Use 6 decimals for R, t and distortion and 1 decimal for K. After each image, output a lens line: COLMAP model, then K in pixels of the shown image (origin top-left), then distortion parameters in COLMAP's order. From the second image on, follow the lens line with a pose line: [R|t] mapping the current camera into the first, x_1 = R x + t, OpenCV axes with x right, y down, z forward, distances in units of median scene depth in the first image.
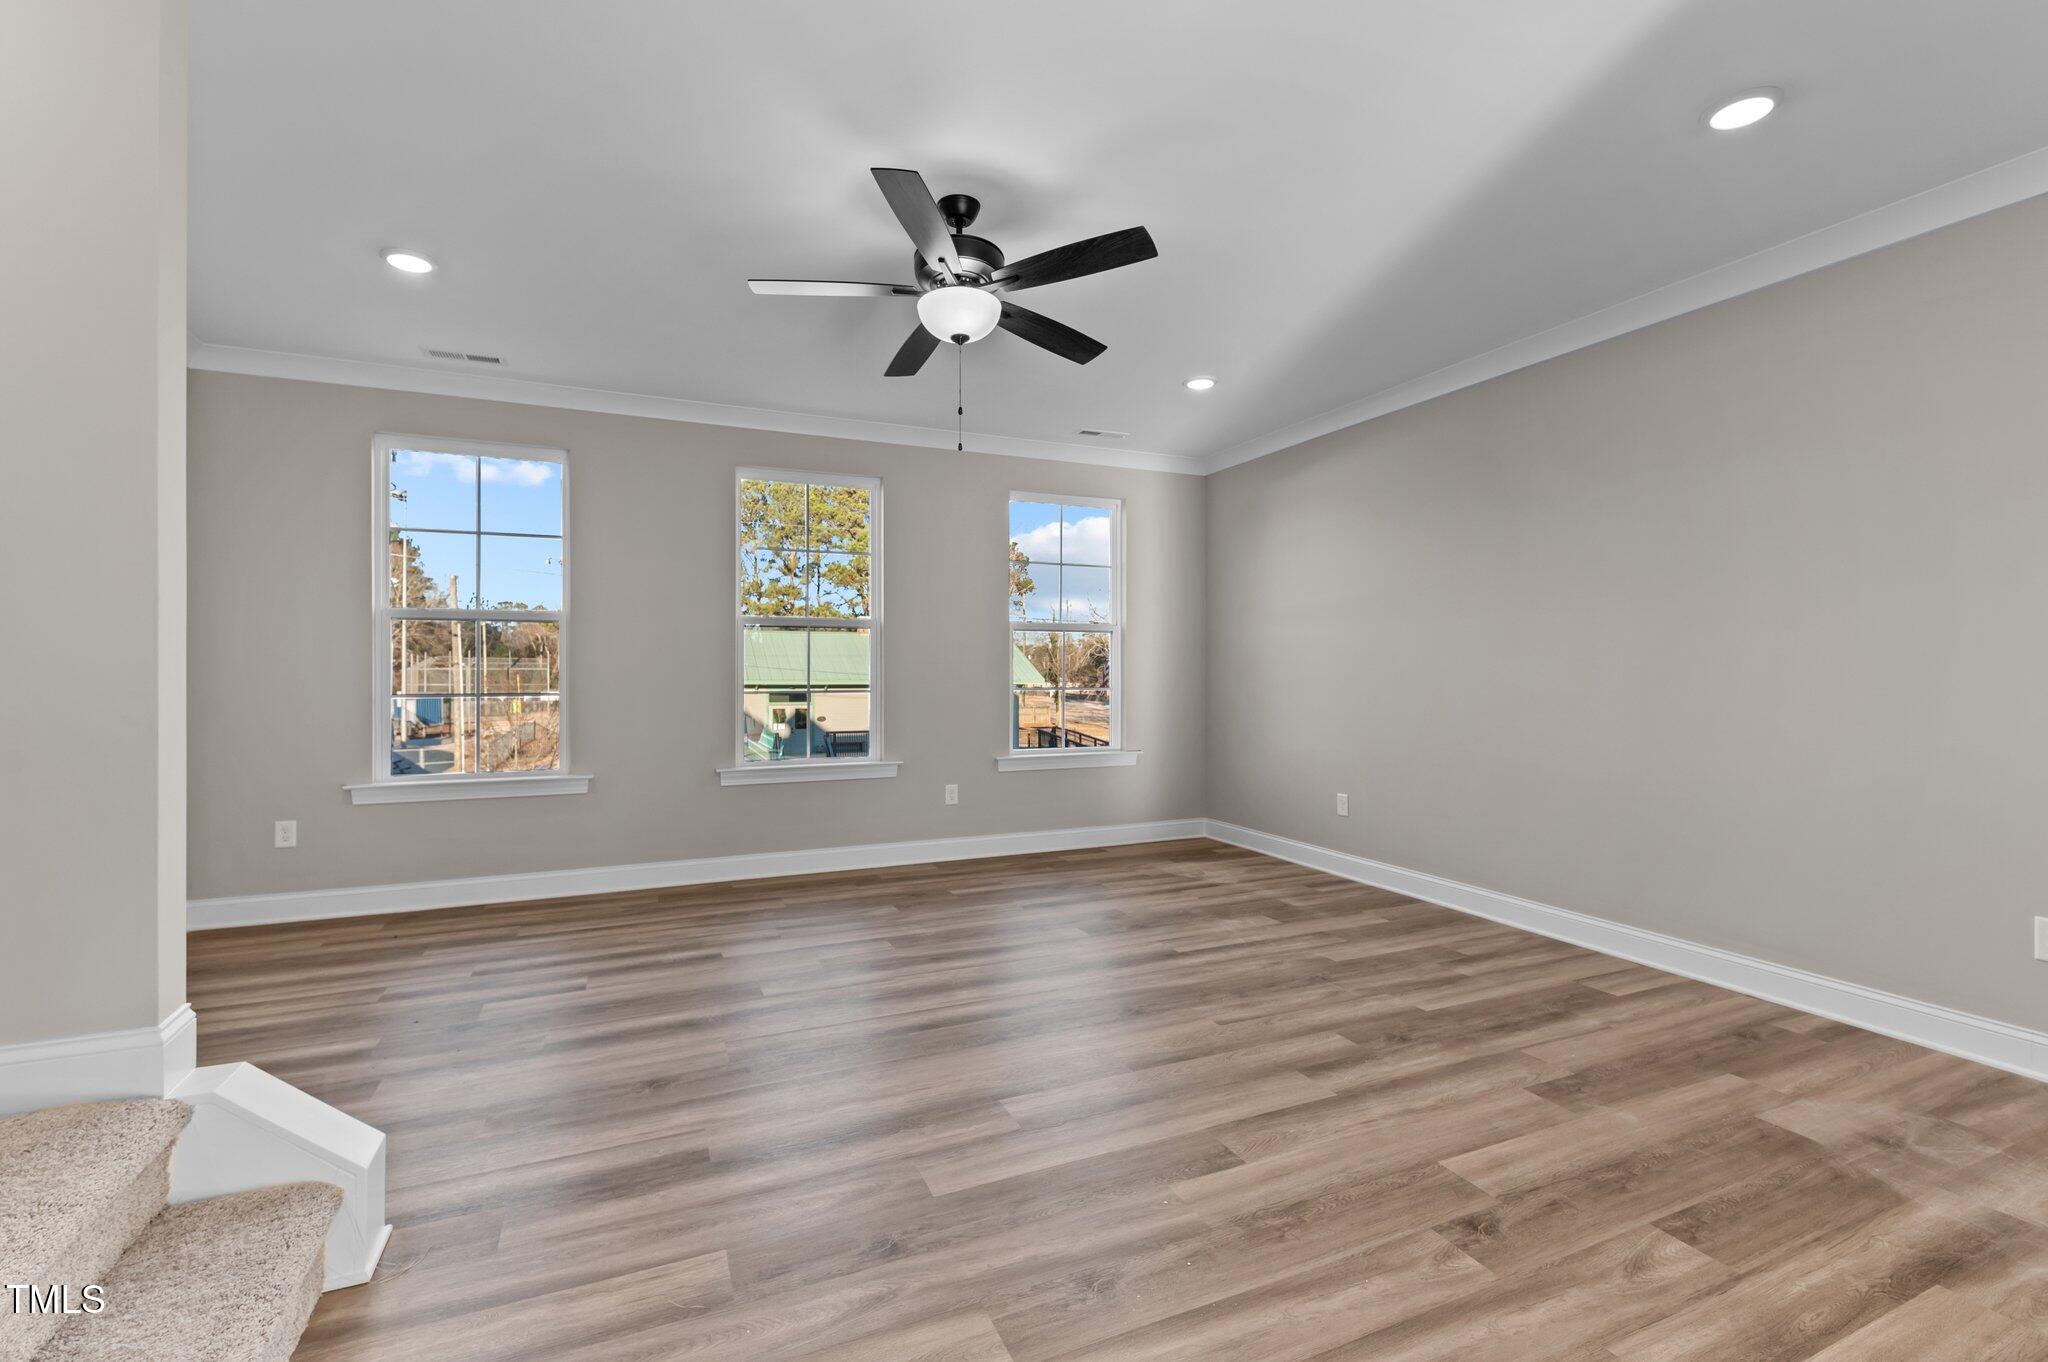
lens RADIAL K [[877.0, 0, 1017.3], [0, 877.0, 666.7], [0, 0, 1]] dist [0.006683, -0.000660]
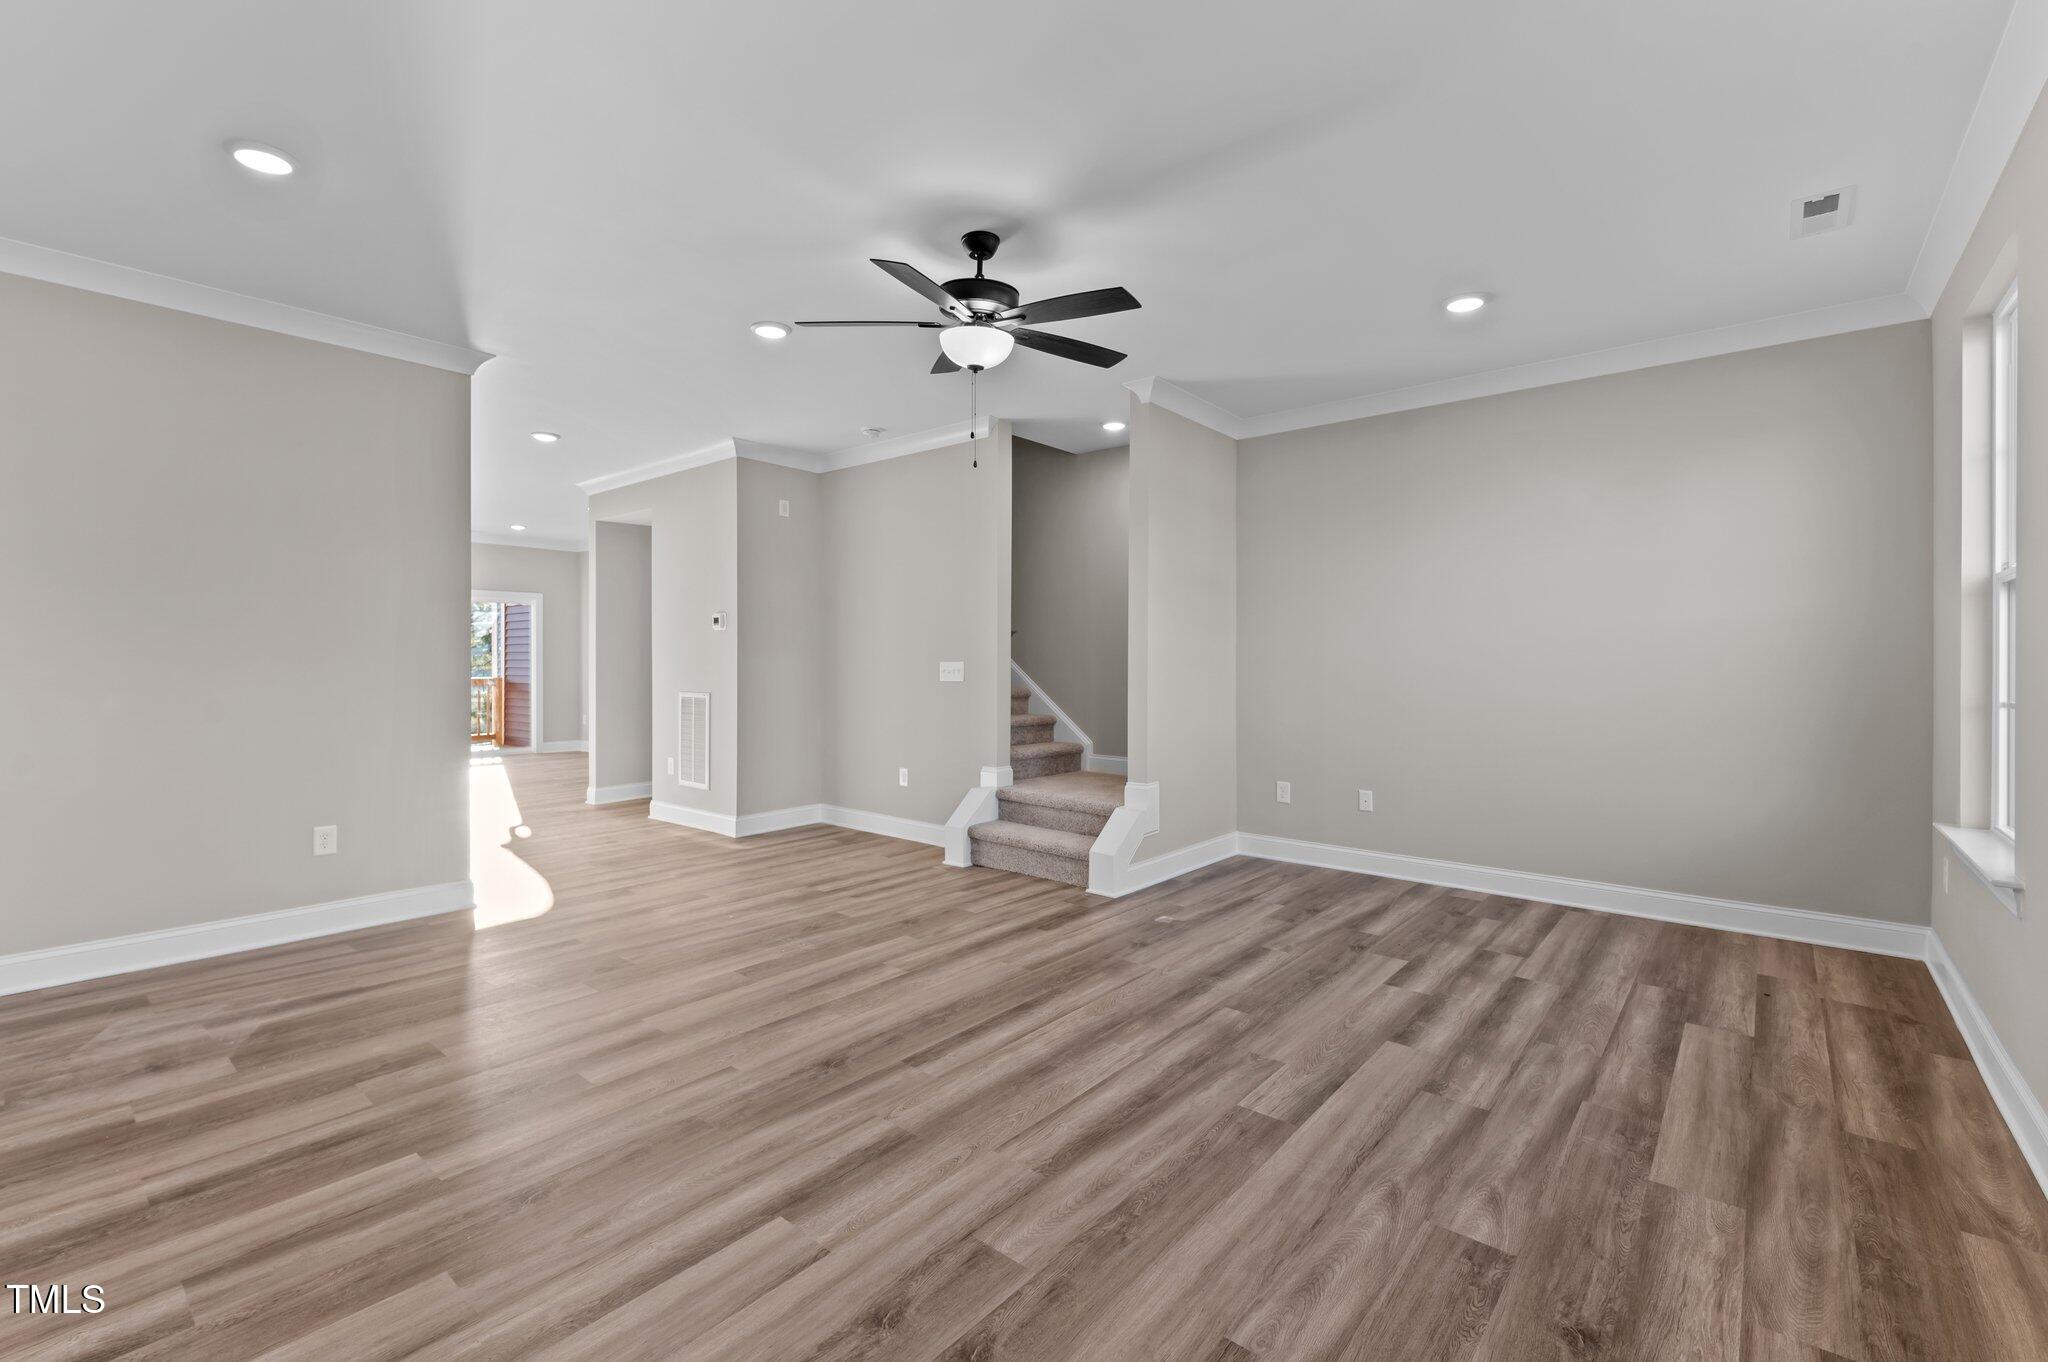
lens RADIAL K [[877.0, 0, 1017.3], [0, 877.0, 666.7], [0, 0, 1]] dist [0.006683, -0.000660]
pose [[-0.897122, 0.001104, -0.441781, 0.384841], [-0.001444, 0.999984, 0.005432, 0.002487], [0.441780, 0.005511, -0.897106, 2.037534]]
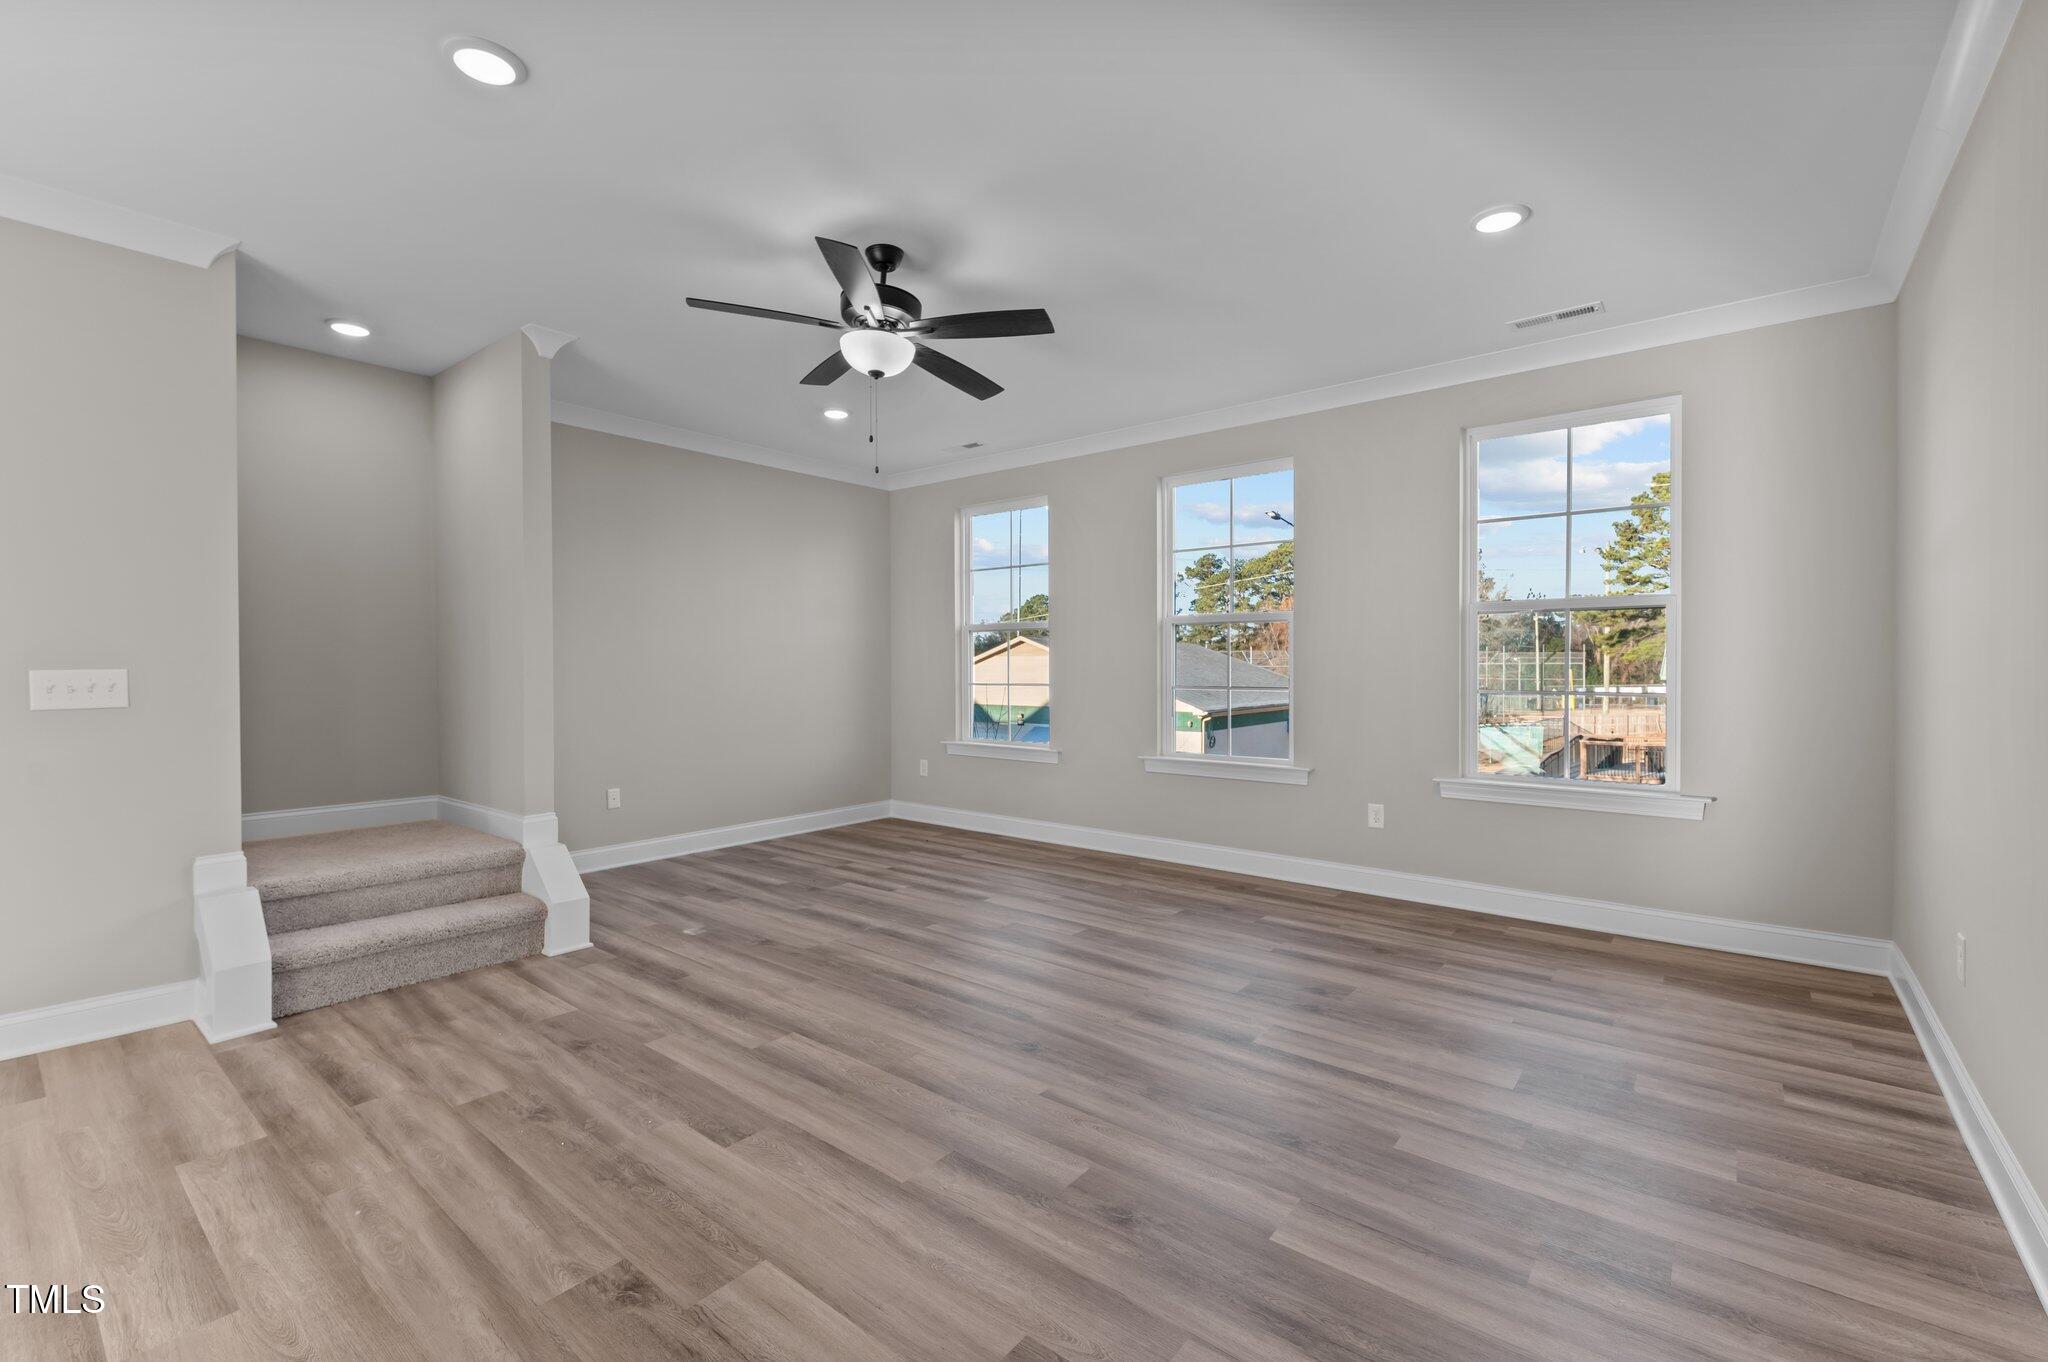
lens RADIAL K [[877.0, 0, 1017.3], [0, 877.0, 666.7], [0, 0, 1]] dist [0.006683, -0.000660]
pose [[0.458683, 0.002391, -0.888597, 1.017894], [0.003241, 0.999985, 0.004364, 0.000431], [0.888594, -0.004882, 0.458668, 0.640998]]
